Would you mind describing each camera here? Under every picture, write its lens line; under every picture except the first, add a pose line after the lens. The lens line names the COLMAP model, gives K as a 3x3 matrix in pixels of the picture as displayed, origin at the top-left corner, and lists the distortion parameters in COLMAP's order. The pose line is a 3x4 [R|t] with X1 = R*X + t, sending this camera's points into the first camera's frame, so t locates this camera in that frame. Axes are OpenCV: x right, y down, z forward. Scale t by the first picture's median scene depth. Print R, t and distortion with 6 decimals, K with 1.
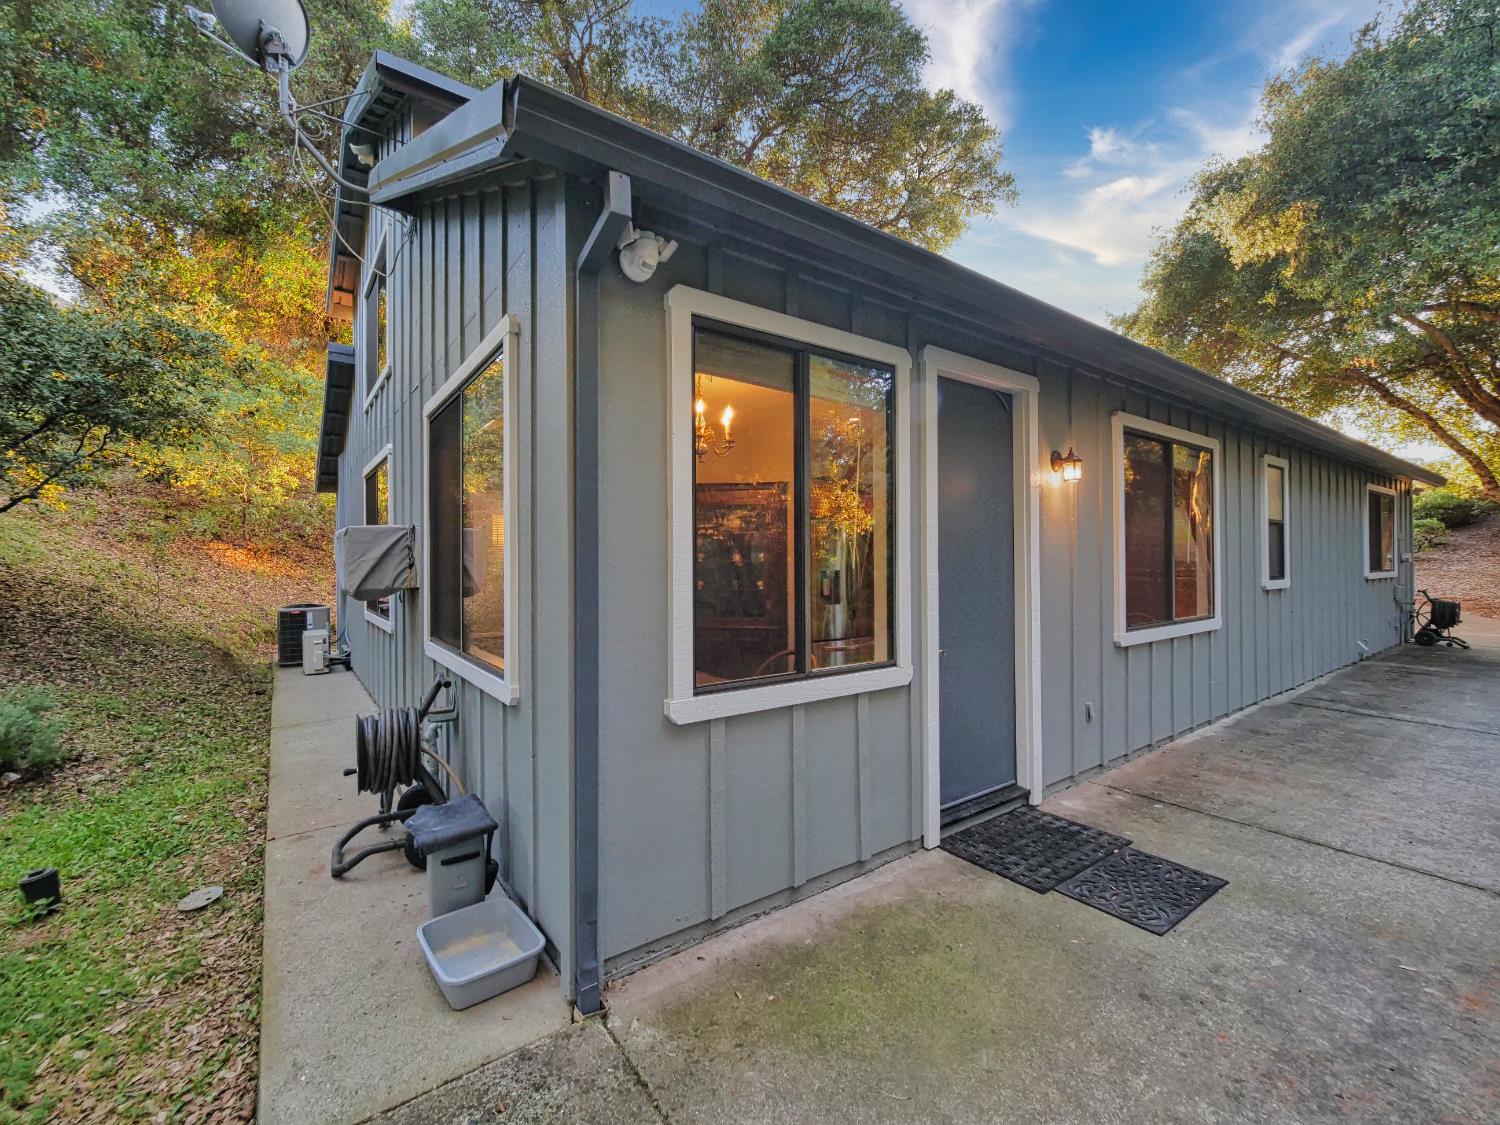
lens RADIAL K [[608.0, 0, 750.0], [0, 608.0, 562.5], [0, 0, 1]] dist [-0.000676, 0.000848]
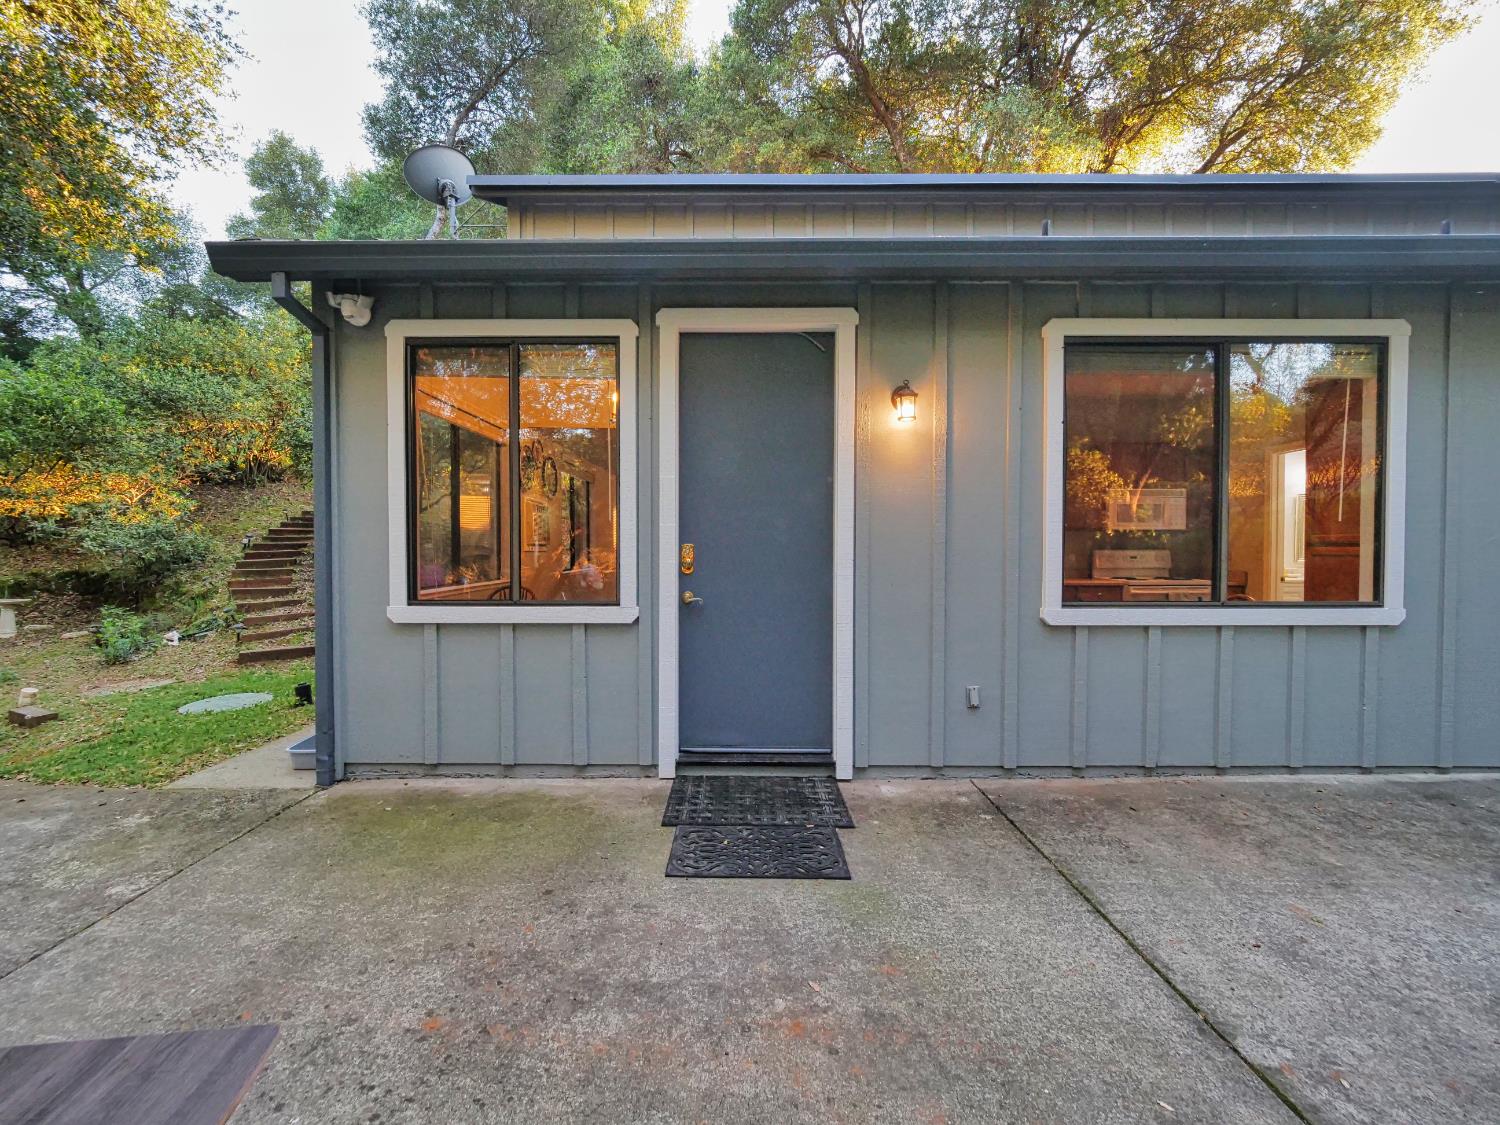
lens RADIAL K [[607.9, 0, 750.0], [0, 607.9, 562.5], [0, 0, 1]] dist [0.001647, -0.000047]
pose [[0.822047, 0.021945, -0.568997, 1.037436], [-0.004025, 0.999456, 0.032732, 0.049362], [0.569405, -0.024618, 0.821688, 0.206249]]
